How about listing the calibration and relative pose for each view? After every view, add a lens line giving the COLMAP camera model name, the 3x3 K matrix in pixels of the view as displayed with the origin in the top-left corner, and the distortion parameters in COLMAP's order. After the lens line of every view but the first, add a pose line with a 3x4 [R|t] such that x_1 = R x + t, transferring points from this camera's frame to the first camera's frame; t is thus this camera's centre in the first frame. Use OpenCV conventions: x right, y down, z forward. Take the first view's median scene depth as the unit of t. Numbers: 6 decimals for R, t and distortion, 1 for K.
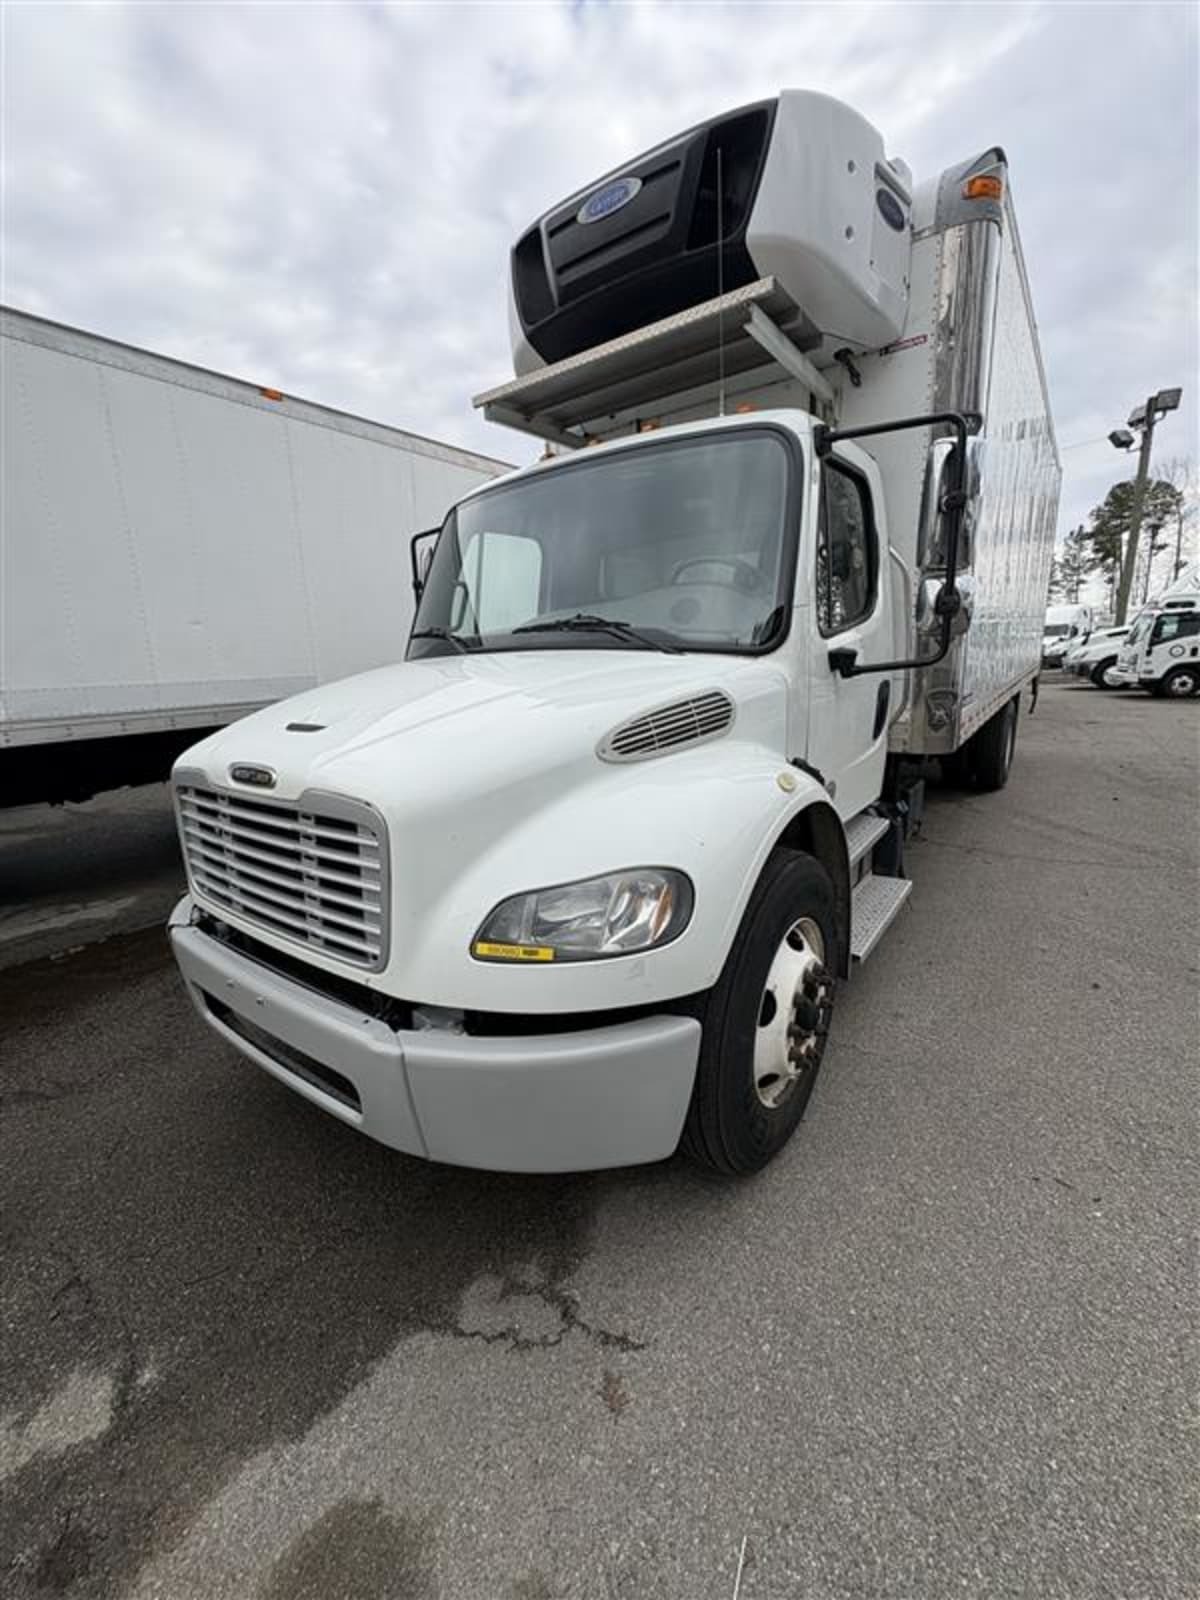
lens RADIAL K [[635.6, 0, 606.9], [0, 635.6, 805.0], [0, 0, 1]] dist [-0.010277, -0.000318]
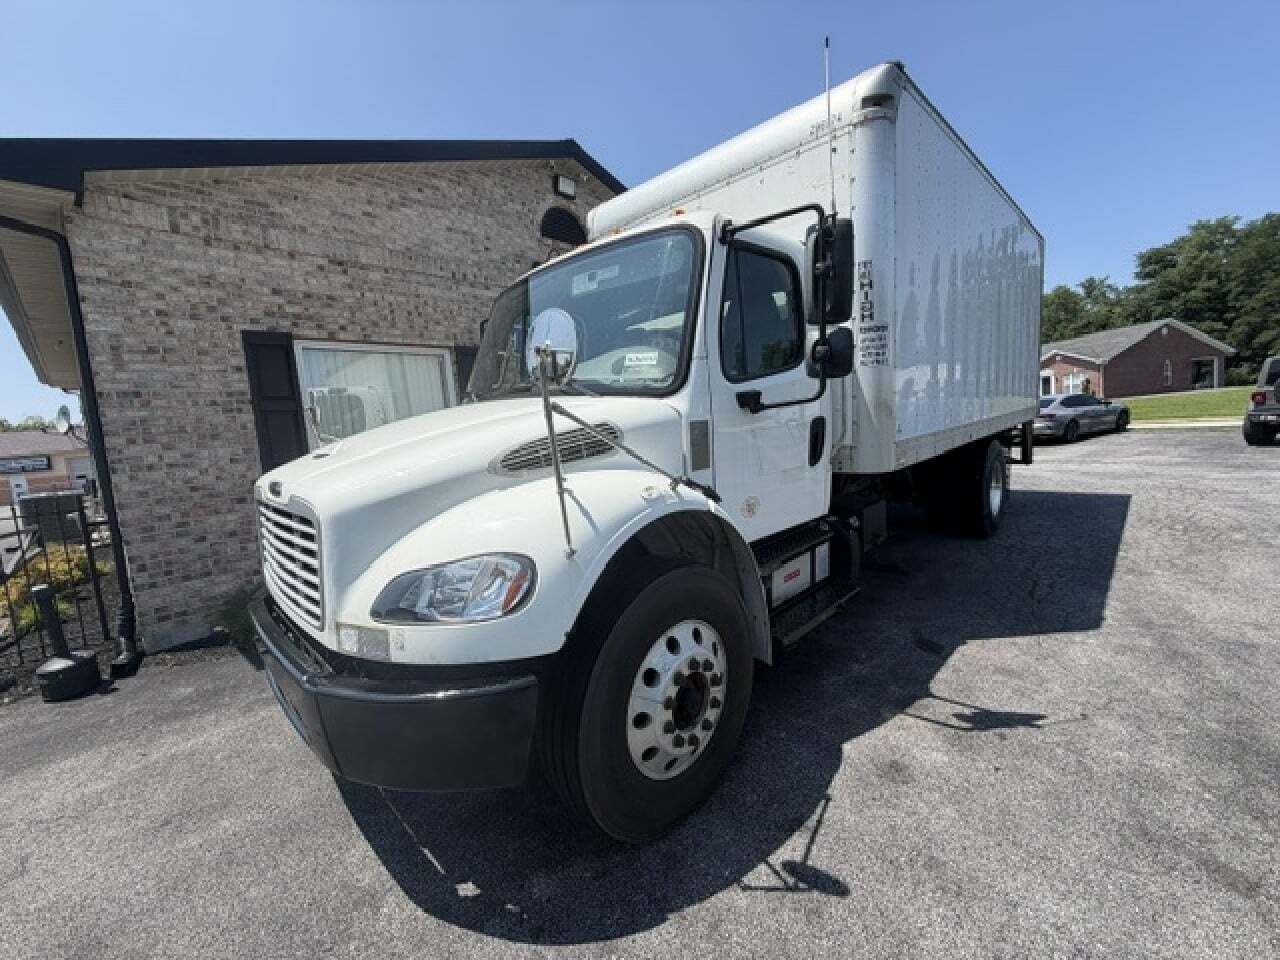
lens RADIAL K [[508.5, 0, 659.6], [0, 508.5, 484.5], [0, 0, 1]] dist [-0.010277, -0.000318]
pose [[0.991413, -0.004567, -0.130686, 0.400804], [-0.006666, 0.996326, -0.085385, 0.032341], [0.130596, 0.085522, 0.987740, -0.001265]]
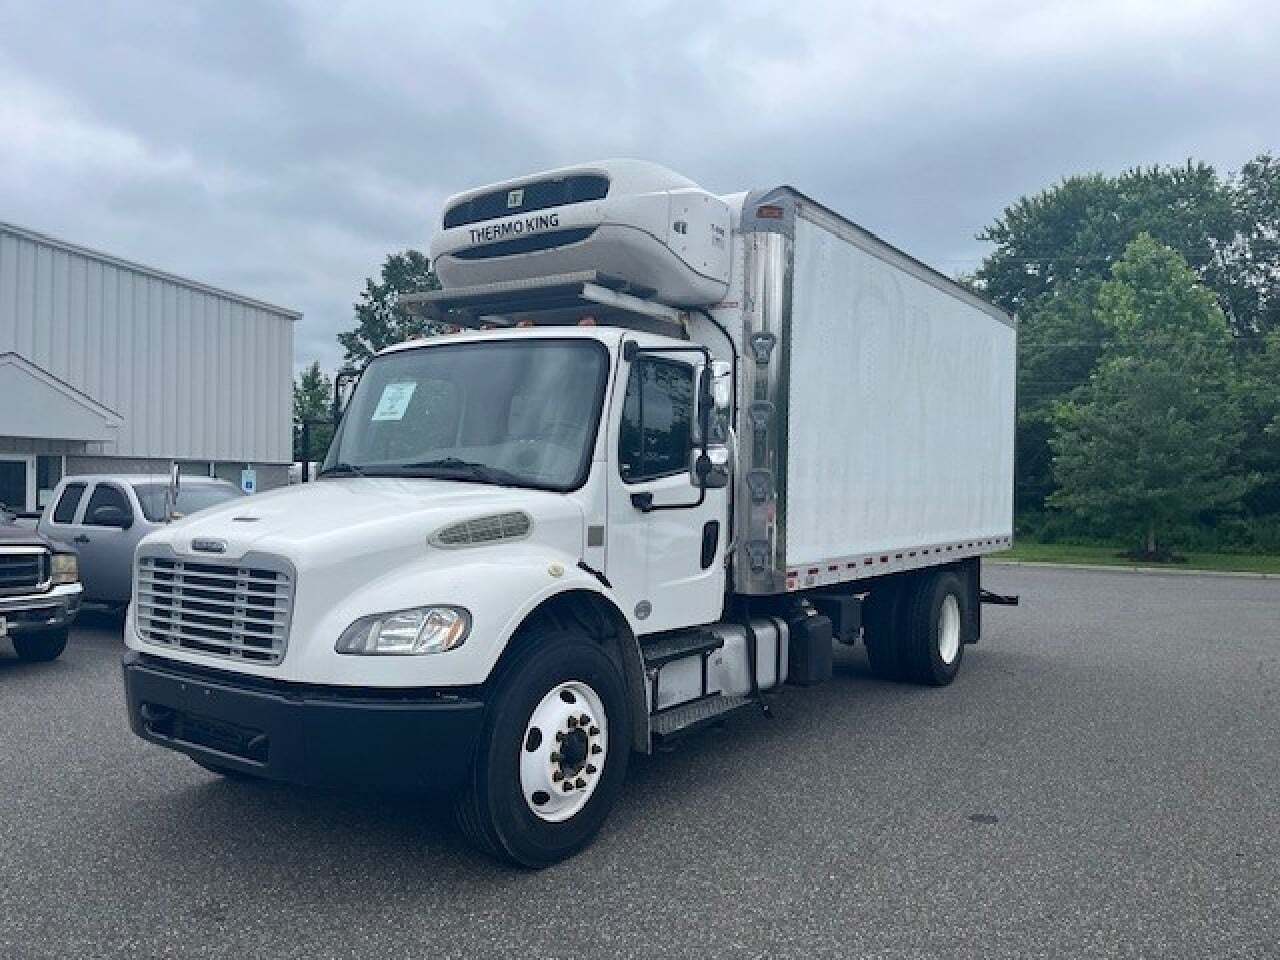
lens RADIAL K [[965.9, 0, 641.5], [0, 965.9, 490.8], [0, 0, 1]] dist [0.024012, -0.012414]
pose [[0.997962, 0.059458, 0.023153, 0.395176], [-0.052324, 0.970258, -0.236352, 0.299361], [-0.036518, 0.234659, 0.971392, -1.258010]]
